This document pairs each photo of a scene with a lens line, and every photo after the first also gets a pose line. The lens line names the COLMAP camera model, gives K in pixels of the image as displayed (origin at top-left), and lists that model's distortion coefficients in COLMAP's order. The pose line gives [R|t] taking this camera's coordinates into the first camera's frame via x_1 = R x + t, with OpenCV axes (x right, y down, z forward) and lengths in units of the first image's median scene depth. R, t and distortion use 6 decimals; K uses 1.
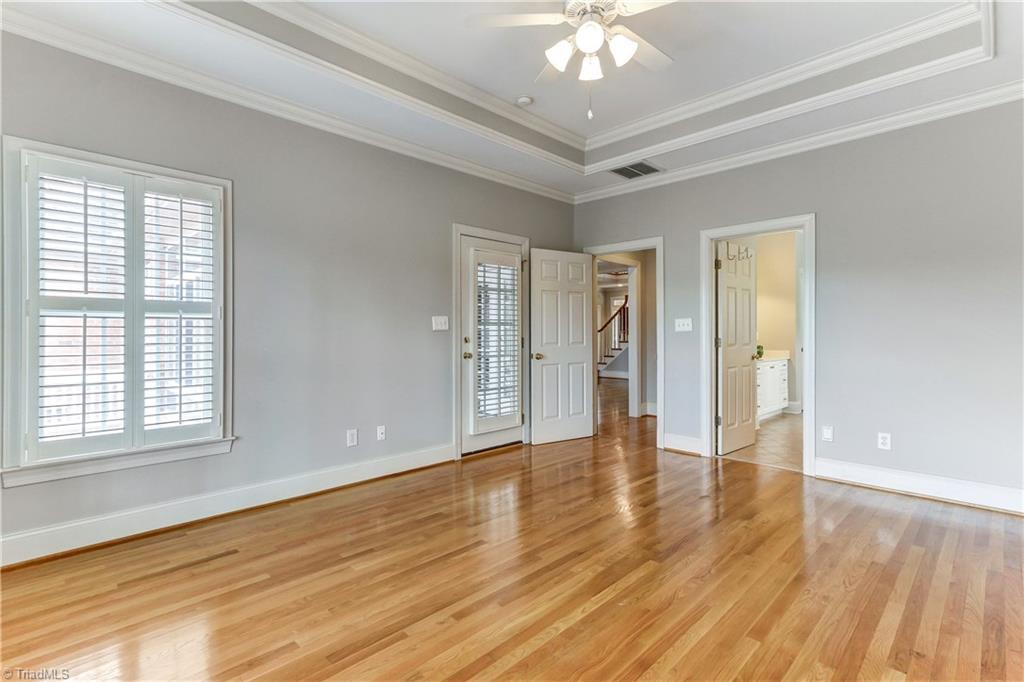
lens RADIAL K [[479.1, 0, 520.4], [0, 479.1, 336.9], [0, 0, 1]] dist [0.012939, 0.000464]
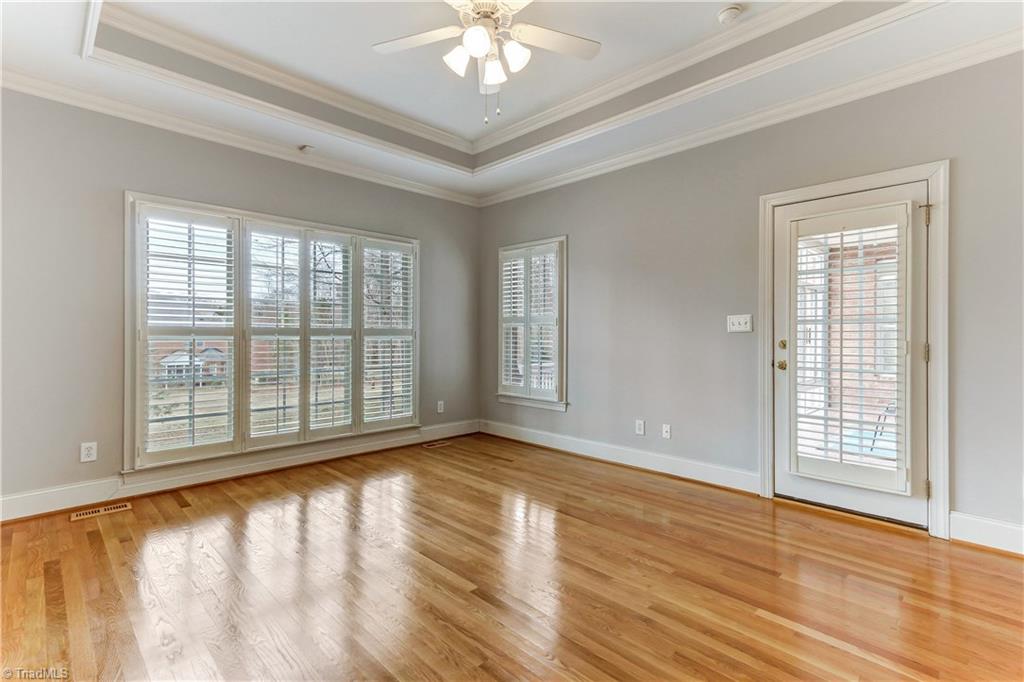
lens RADIAL K [[479.1, 0, 520.4], [0, 479.1, 336.9], [0, 0, 1]] dist [0.012939, 0.000464]
pose [[-0.006200, 0.006759, -0.999958, 0.779919], [-0.007344, 0.999950, 0.006804, -0.008746], [0.999954, 0.007386, -0.006150, 0.720129]]
